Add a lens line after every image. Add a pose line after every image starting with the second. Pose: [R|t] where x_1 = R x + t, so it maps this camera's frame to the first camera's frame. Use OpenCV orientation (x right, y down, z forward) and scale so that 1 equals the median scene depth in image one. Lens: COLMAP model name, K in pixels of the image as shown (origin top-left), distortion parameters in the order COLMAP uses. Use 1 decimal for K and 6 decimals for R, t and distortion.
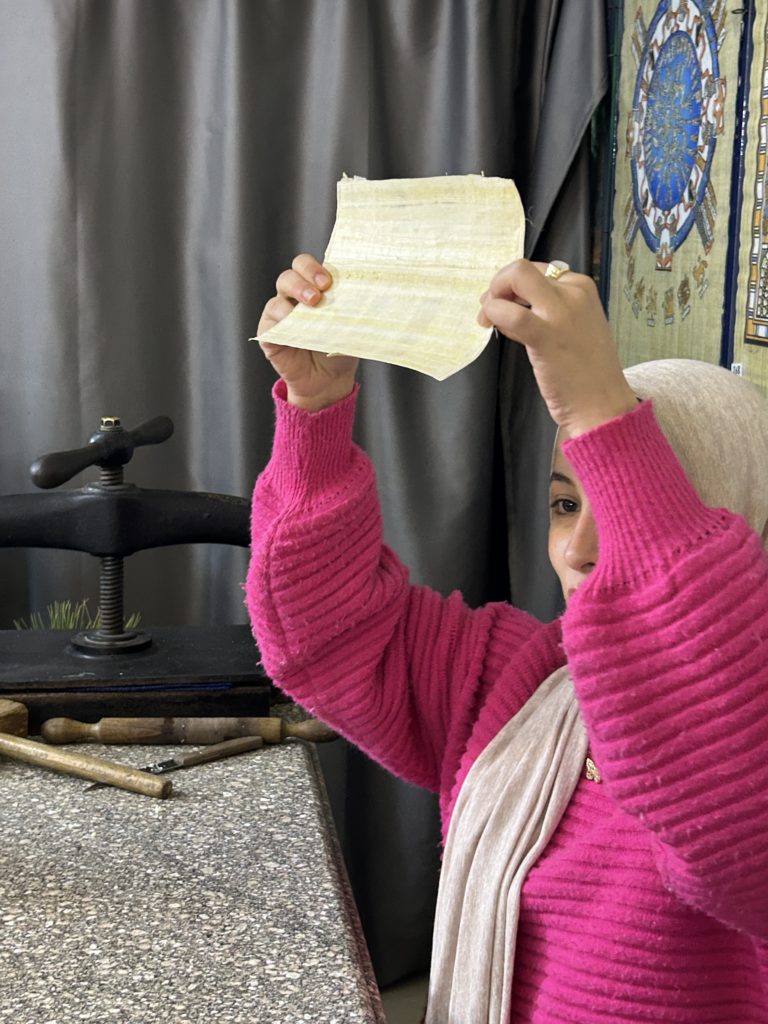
lens RADIAL K [[1479.9, 0, 384.5], [0, 1479.9, 511.9], [0, 0, 1]] dist [0.012090, 0.000000]
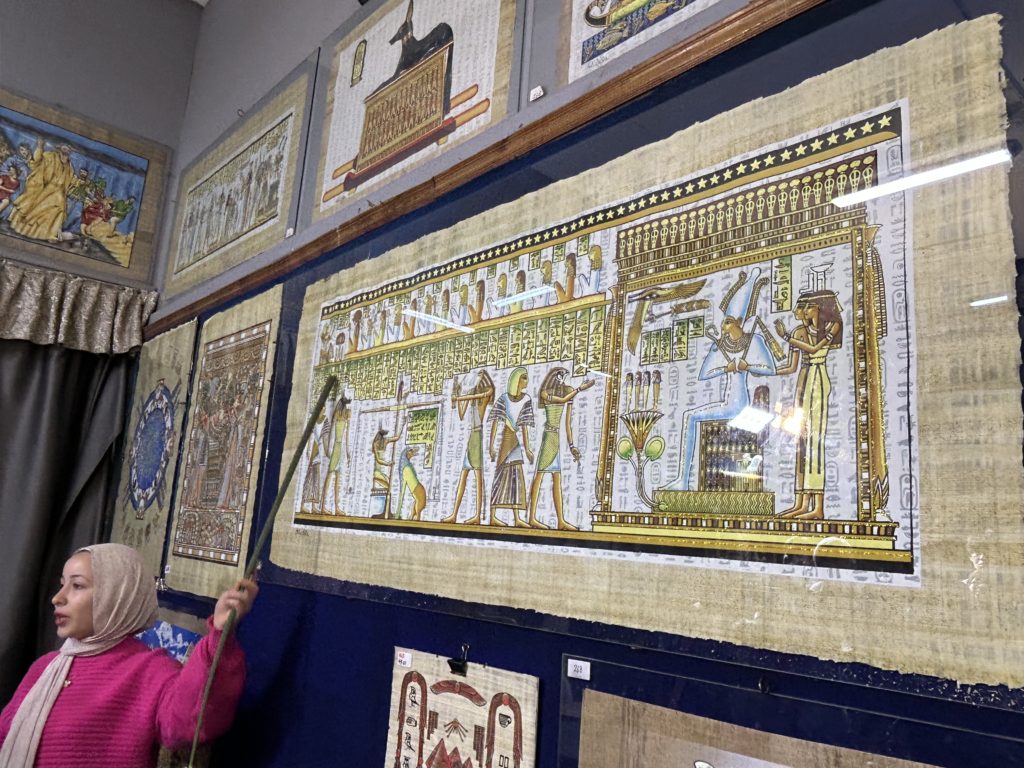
lens RADIAL K [[748.4, 0, 512.4], [0, 748.4, 384.6], [0, 0, 1]] dist [0.001477, 0.000304]
pose [[0.826412, 0.138840, 0.545679, 0.026663], [0.056063, 0.944018, -0.325096, 0.024729], [-0.560267, 0.299256, 0.772364, -0.133471]]
